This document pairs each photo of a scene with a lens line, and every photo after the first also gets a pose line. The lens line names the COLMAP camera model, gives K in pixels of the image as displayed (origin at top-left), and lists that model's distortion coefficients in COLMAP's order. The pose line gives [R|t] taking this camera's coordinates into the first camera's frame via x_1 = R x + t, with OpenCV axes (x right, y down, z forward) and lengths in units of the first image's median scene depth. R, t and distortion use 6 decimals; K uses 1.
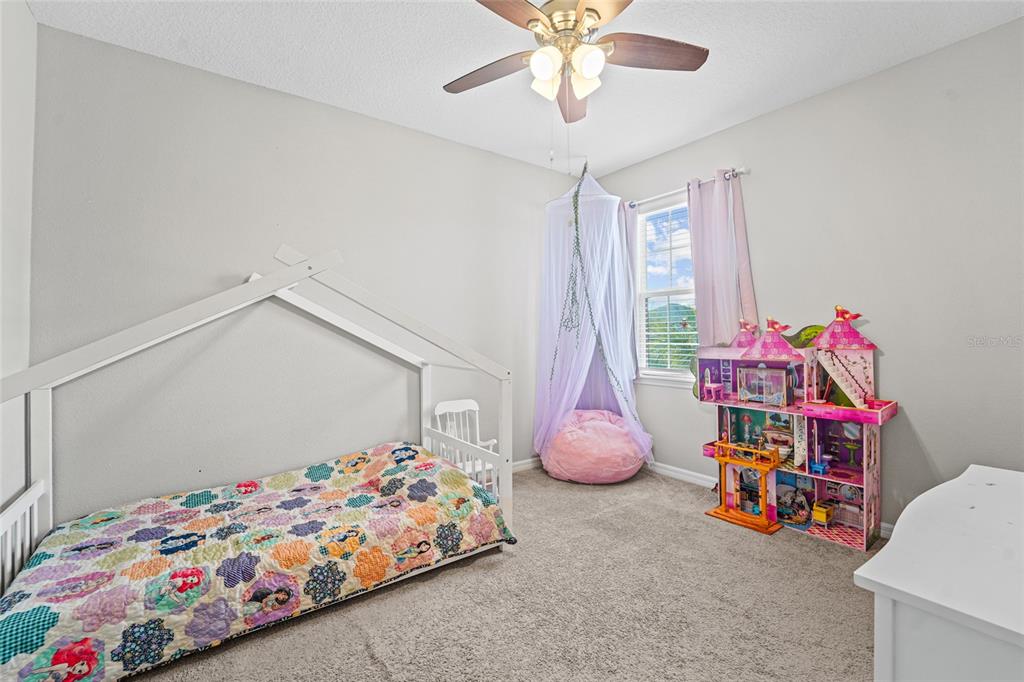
lens RADIAL K [[435.4, 0, 504.9], [0, 435.4, 338.9], [0, 0, 1]] dist [-0.003846, -0.000523]
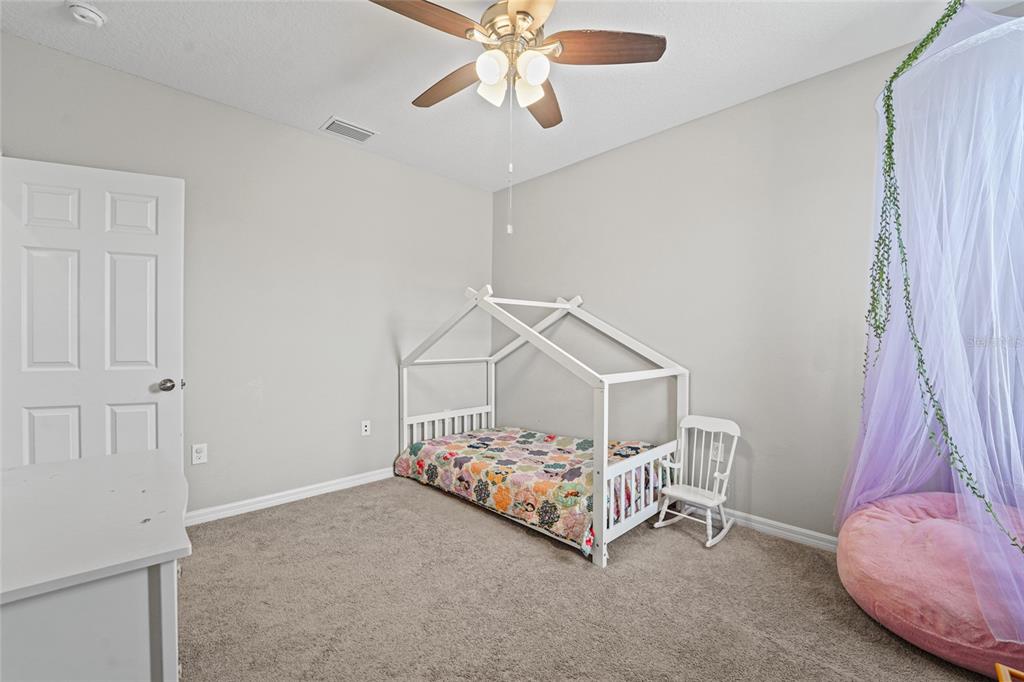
lens RADIAL K [[435.4, 0, 504.9], [0, 435.4, 338.9], [0, 0, 1]] dist [-0.003846, -0.000523]
pose [[0.128370, 0.011604, -0.991658, 1.112807], [-0.008693, 0.999906, 0.010575, -0.030747], [0.991688, 0.007263, 0.128459, 0.794888]]
